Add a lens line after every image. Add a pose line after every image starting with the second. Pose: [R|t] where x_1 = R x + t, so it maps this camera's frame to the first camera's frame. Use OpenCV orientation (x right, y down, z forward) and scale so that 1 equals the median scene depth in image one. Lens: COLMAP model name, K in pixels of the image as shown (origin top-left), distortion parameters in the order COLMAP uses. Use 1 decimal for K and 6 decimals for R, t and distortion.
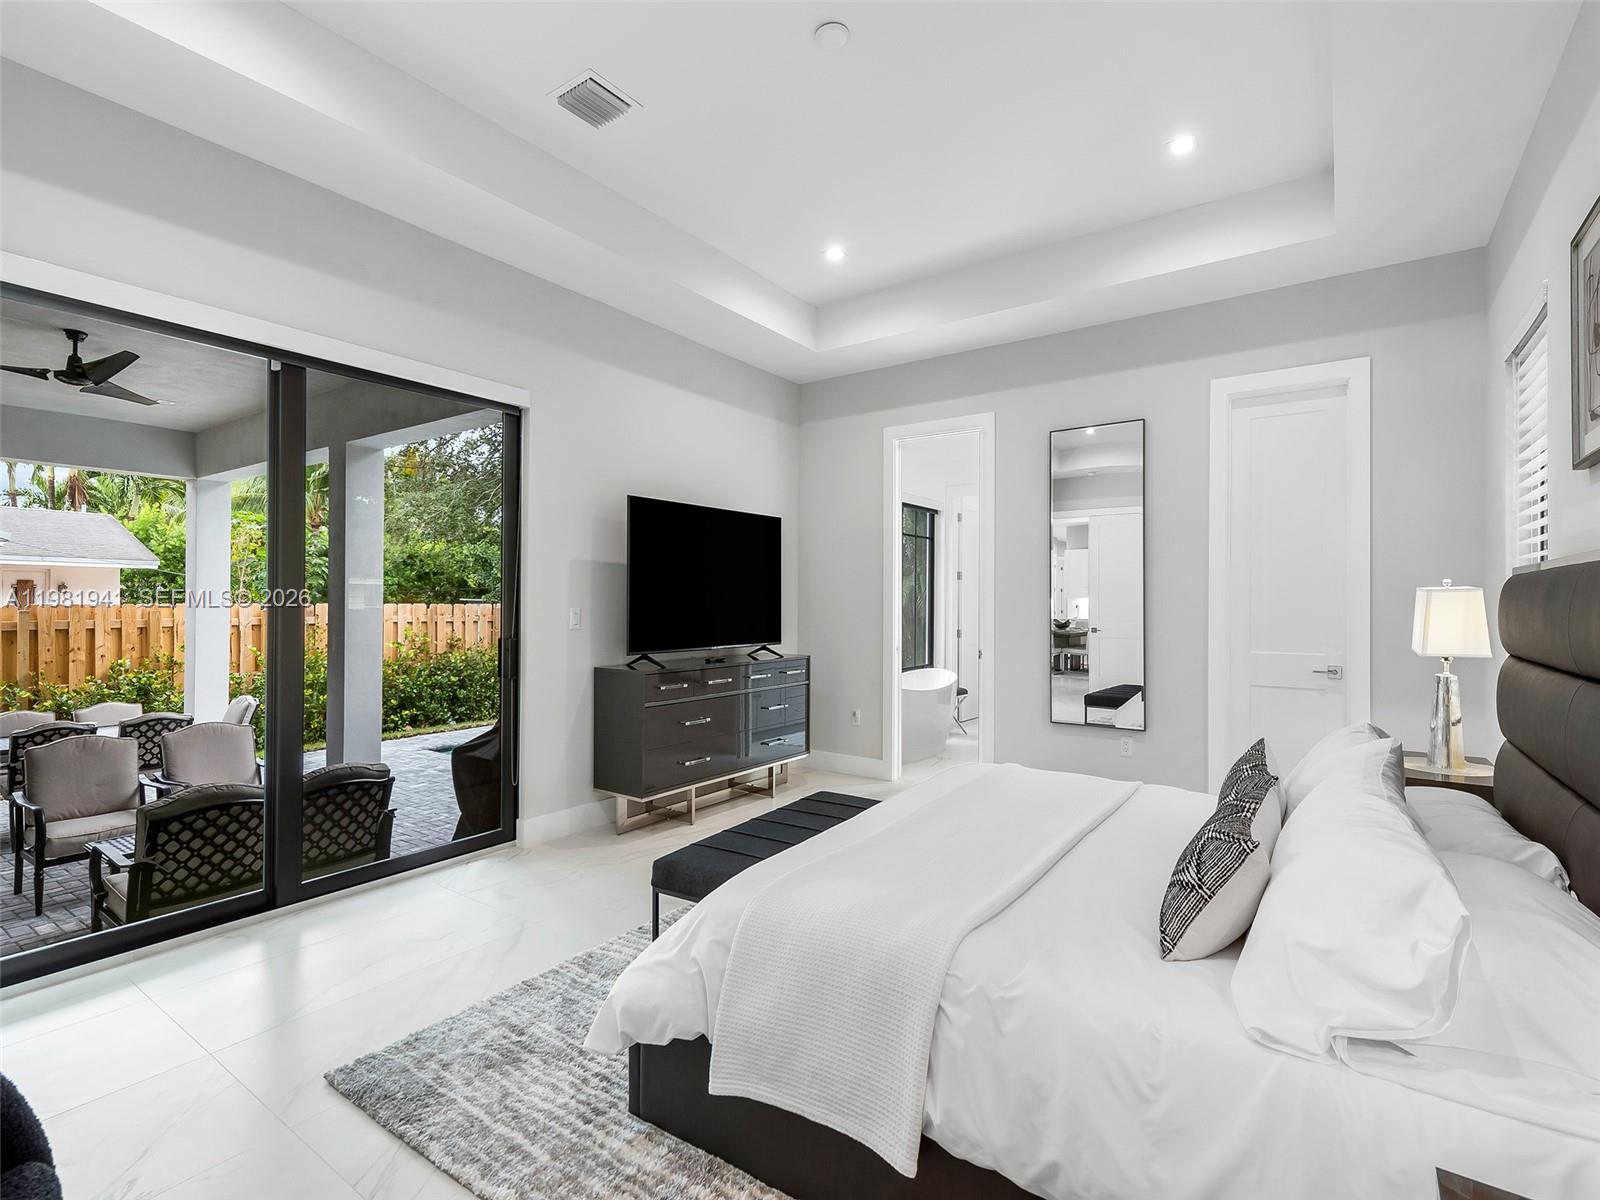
lens RADIAL K [[756.3, 0, 810.7], [0, 756.3, 599.9], [0, 0, 1]] dist [0.019325, -0.006833]
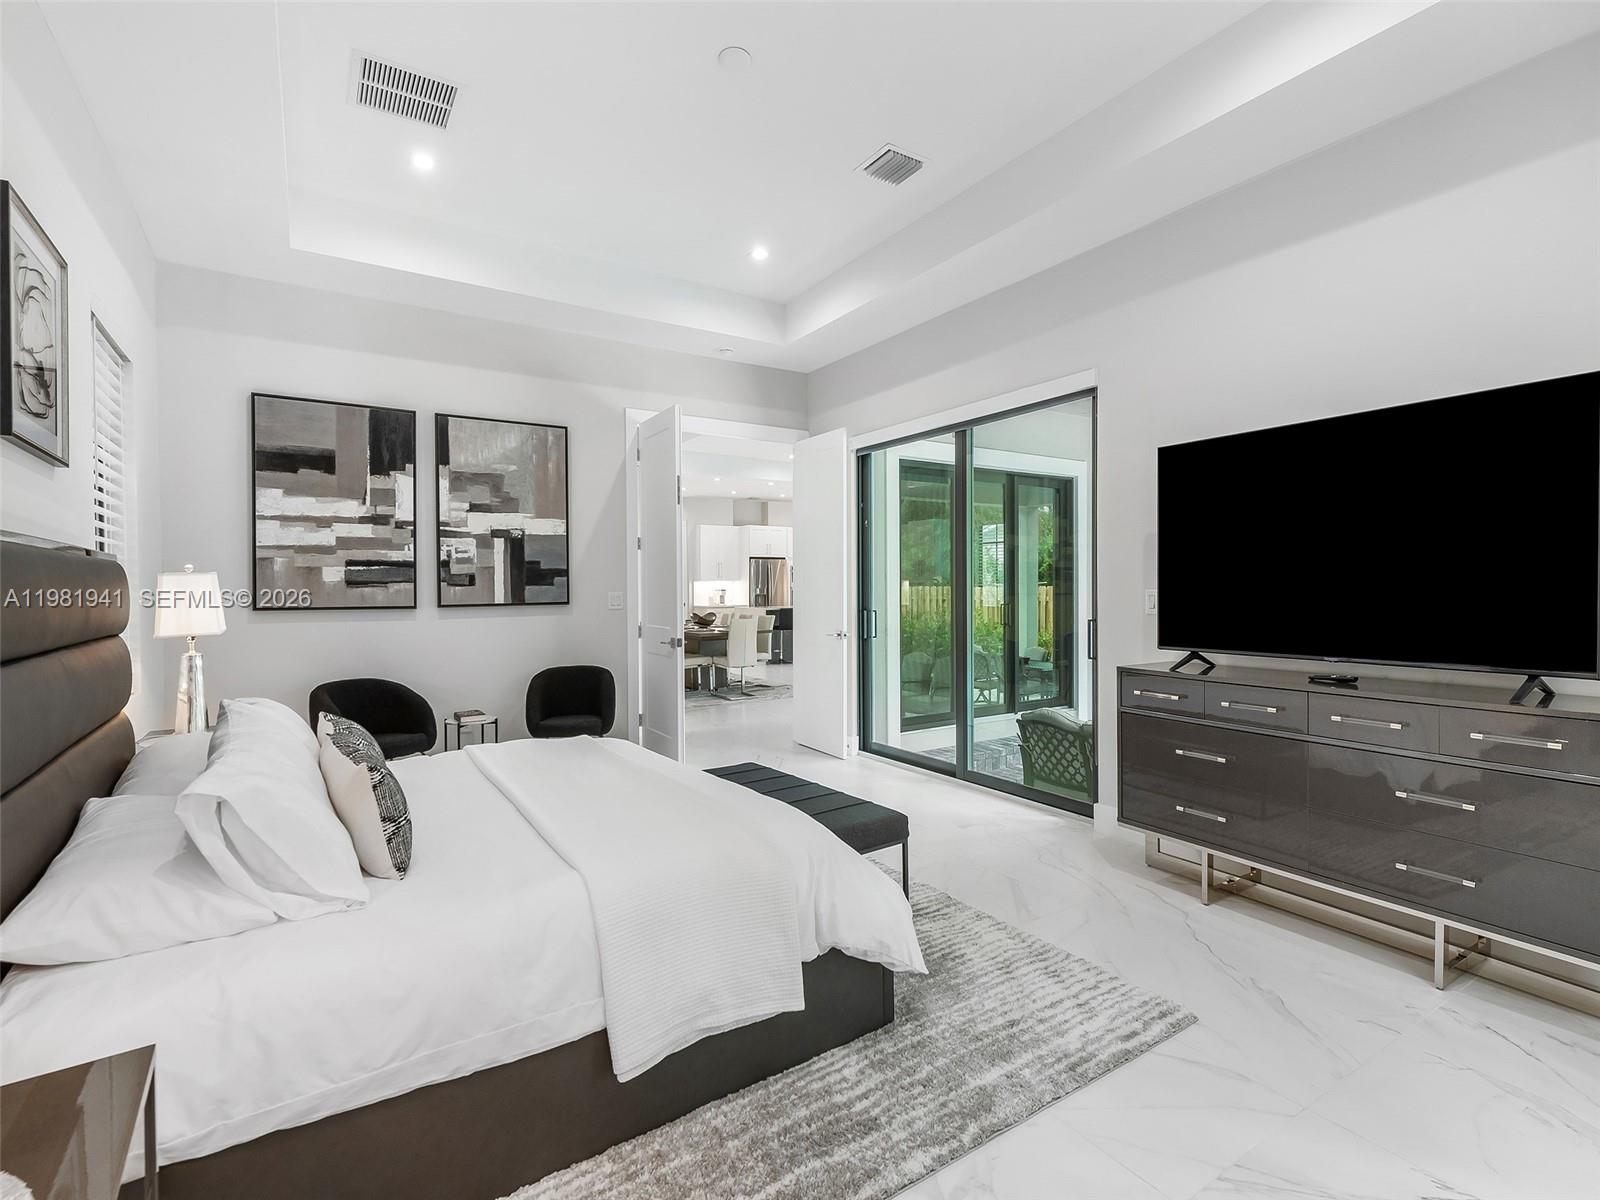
lens RADIAL K [[756.3, 0, 801.5], [0, 756.3, 591.5], [0, 0, 1]] dist [0.019325, -0.006833]
pose [[-0.376193, 0.006586, -0.926518, 0.600054], [0.009199, 0.999952, 0.003373, 0.005624], [0.926496, -0.007254, -0.376236, 0.888986]]
